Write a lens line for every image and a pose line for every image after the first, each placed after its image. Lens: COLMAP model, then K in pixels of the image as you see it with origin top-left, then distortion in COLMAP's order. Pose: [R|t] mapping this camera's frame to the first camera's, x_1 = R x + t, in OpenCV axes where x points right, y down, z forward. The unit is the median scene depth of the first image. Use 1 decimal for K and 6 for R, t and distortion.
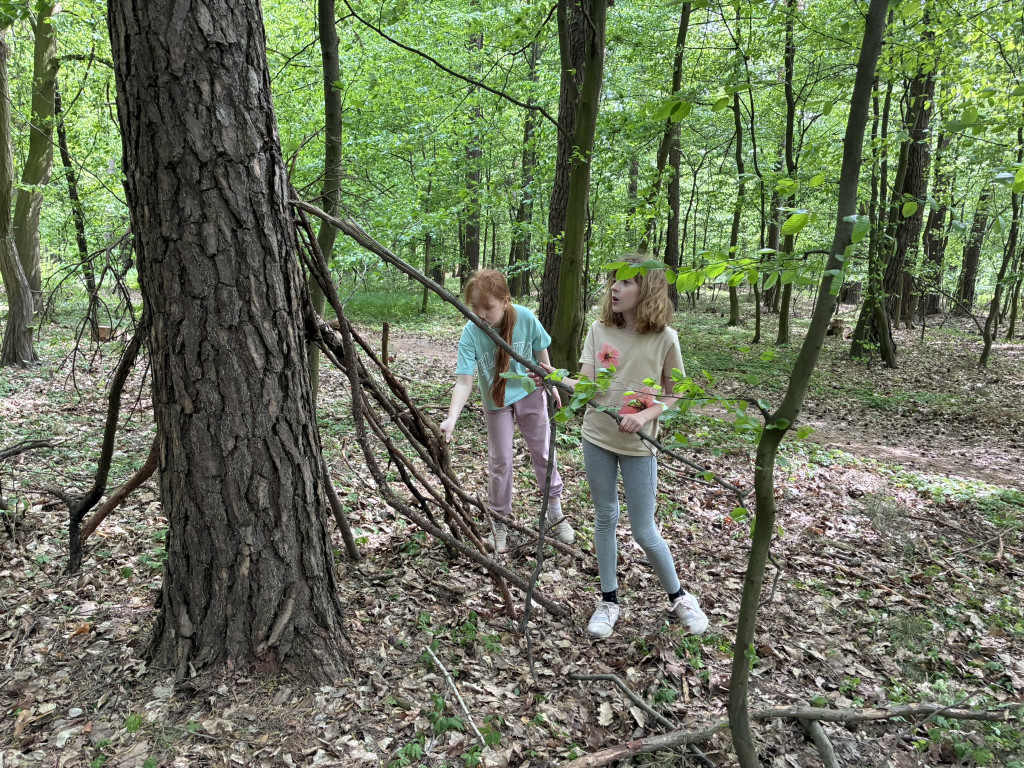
lens RADIAL K [[787.3, 0, 550.0], [0, 787.3, 384.3], [0, 0, 1]] dist [0.044417, -0.066096]
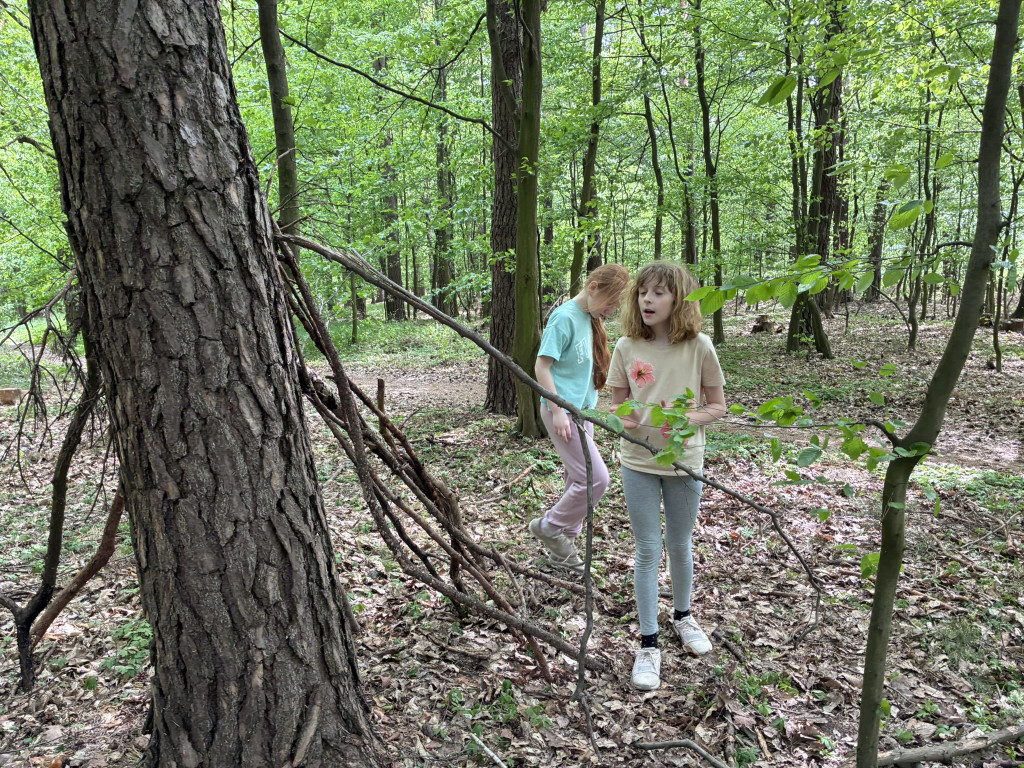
lens RADIAL K [[771.6, 0, 542.9], [0, 771.6, 387.7], [0, 0, 1]] dist [0.066718, -0.098963]
pose [[0.990941, -0.090344, 0.099363, -0.119751], [0.091582, 0.995766, -0.007958, -0.029513], [-0.098224, 0.016985, 0.995019, 0.129801]]
